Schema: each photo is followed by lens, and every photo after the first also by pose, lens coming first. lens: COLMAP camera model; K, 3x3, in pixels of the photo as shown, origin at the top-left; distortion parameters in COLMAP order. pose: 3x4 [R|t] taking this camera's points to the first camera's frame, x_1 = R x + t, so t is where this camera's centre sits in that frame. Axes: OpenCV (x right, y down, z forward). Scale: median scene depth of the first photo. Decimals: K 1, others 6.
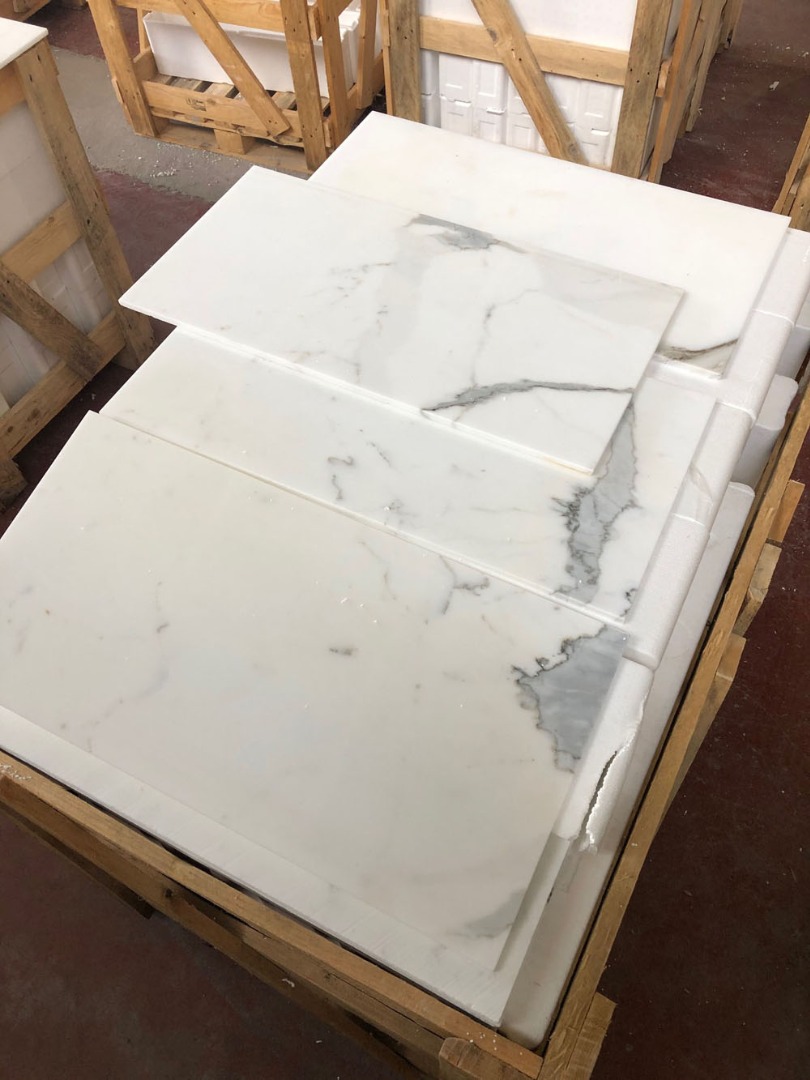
lens RADIAL K [[873.4, 0, 406.4], [0, 873.4, 543.5], [0, 0, 1]] dist [-0.024775, 0.052728]
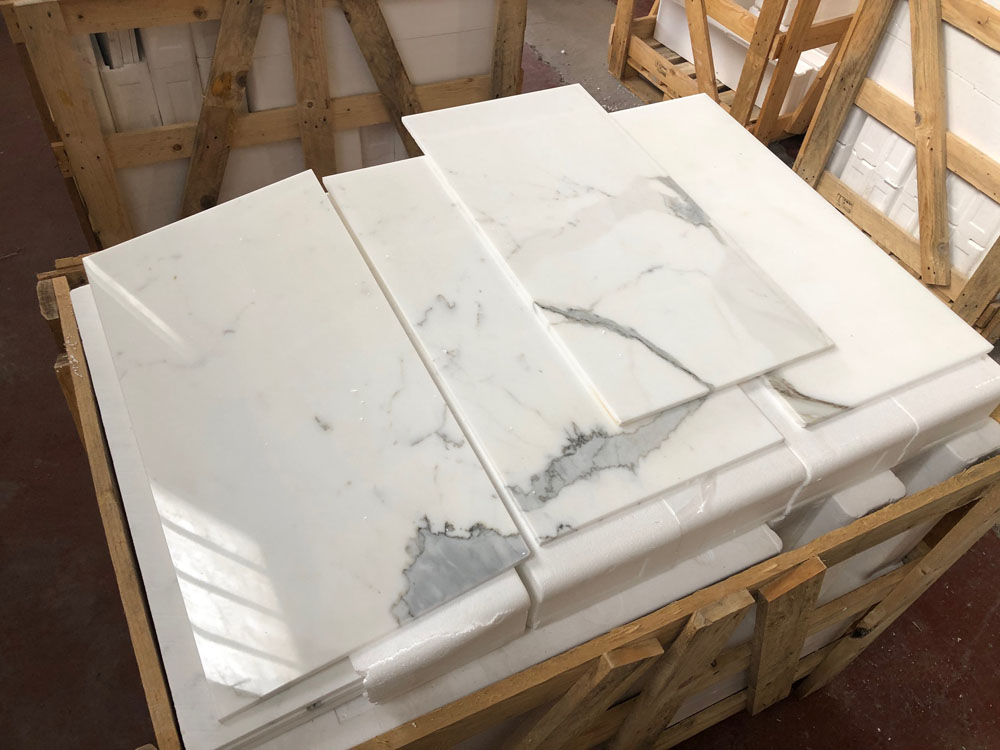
lens RADIAL K [[808.7, 0, 498.1], [0, 808.7, 369.4], [0, 0, 1]] dist [-0.024775, 0.052728]
pose [[0.806532, 0.514295, -0.291561, 0.293467], [-0.548928, 0.834585, -0.046320, -0.009055], [0.219510, 0.197404, 0.955430, 0.026775]]
